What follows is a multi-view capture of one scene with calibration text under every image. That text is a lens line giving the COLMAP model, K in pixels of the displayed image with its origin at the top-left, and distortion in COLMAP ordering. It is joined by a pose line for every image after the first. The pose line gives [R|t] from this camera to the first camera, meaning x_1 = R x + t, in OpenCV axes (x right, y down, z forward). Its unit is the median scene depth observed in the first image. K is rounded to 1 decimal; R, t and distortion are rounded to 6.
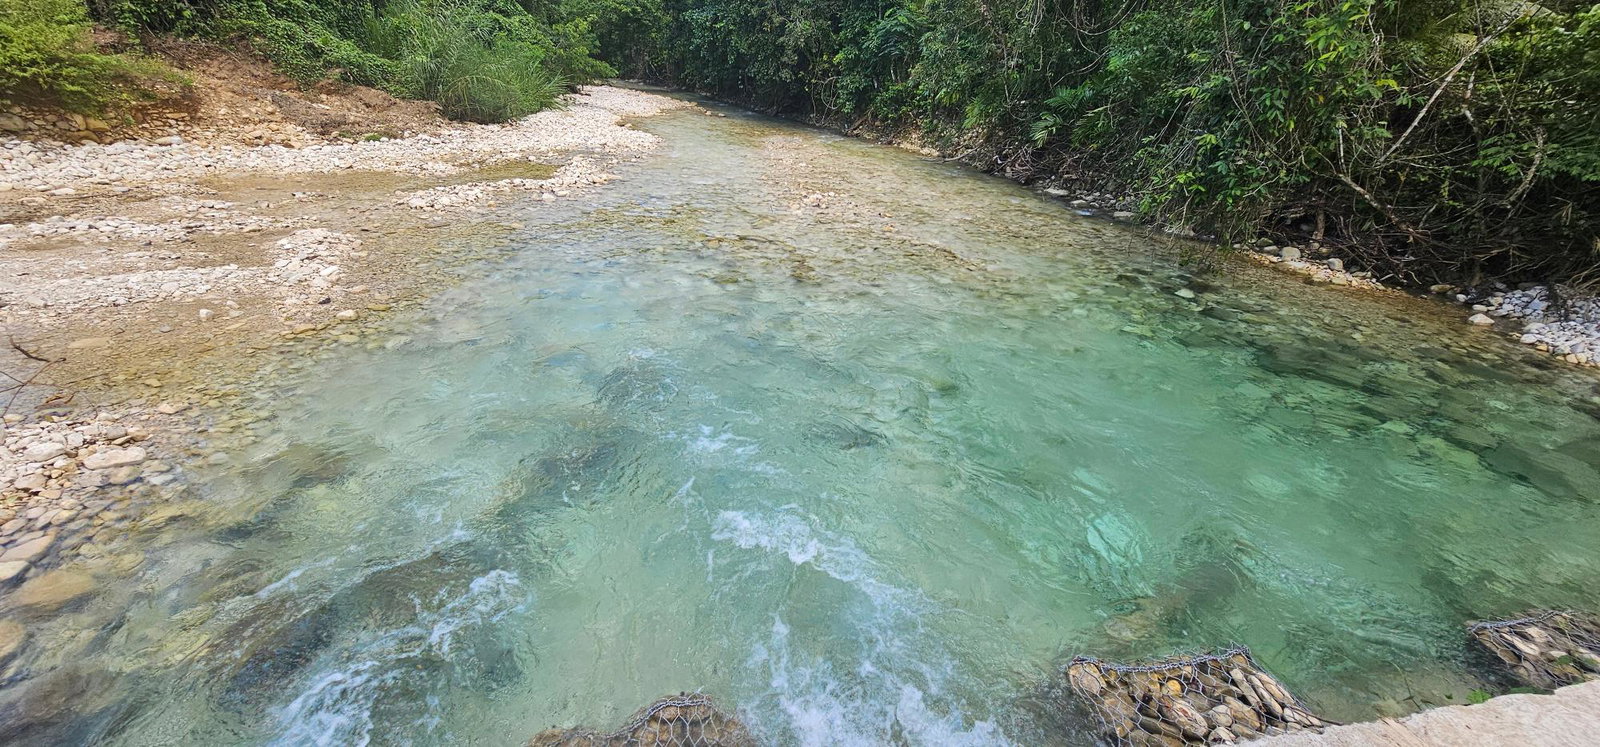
lens RADIAL K [[655.0, 0, 800.0], [0, 655.0, 373.5], [0, 0, 1]] dist [-0.000114, -0.000353]
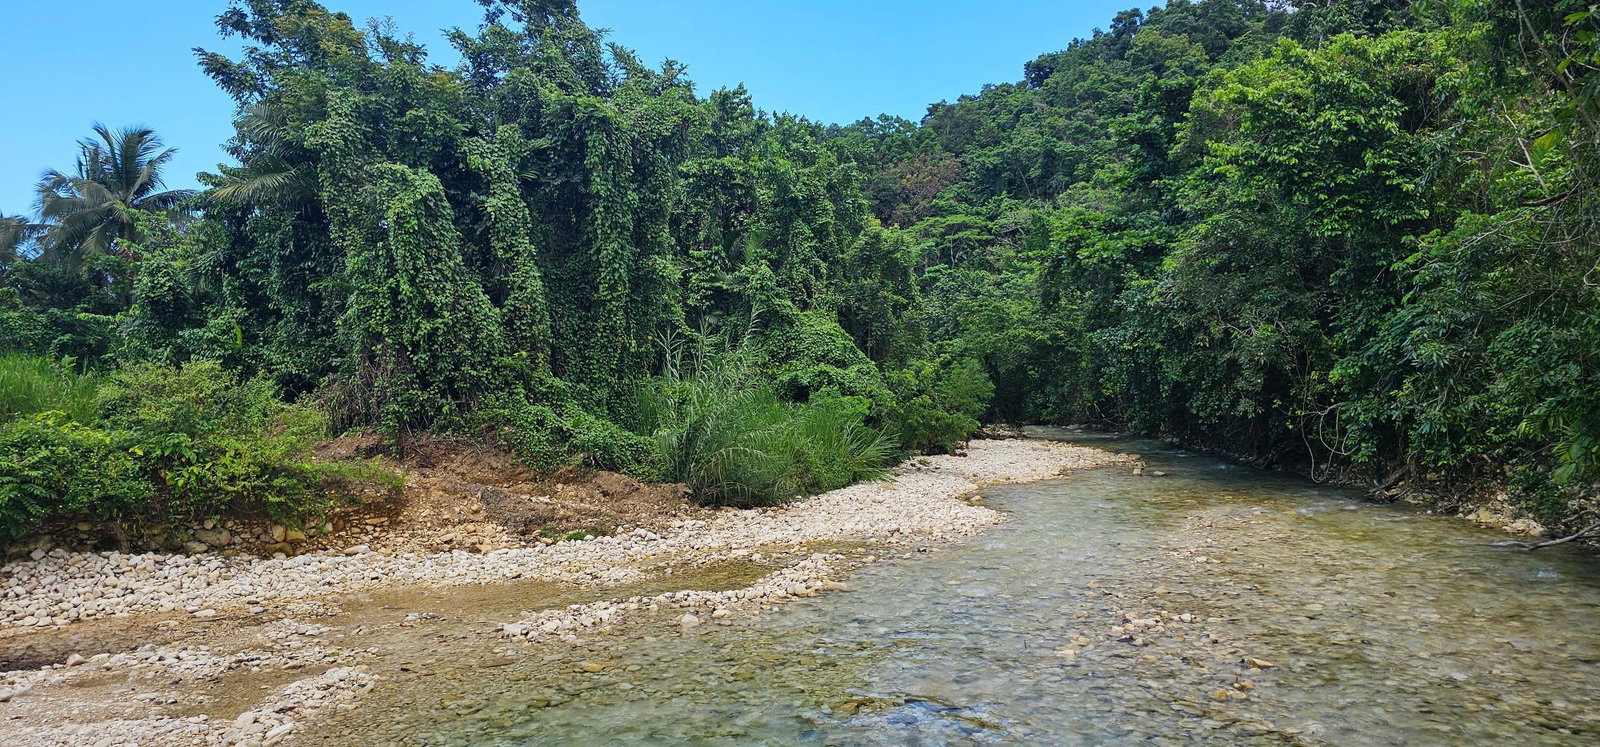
lens RADIAL K [[1065.2, 0, 804.6], [0, 1065.2, 364.6], [0, 0, 1]] dist [0.074667, -0.068930]
pose [[0.871446, -0.102547, -0.479652, 0.214049], [-0.129042, 0.895519, -0.425903, -0.039395], [0.473212, 0.433047, 0.767164, 0.074813]]
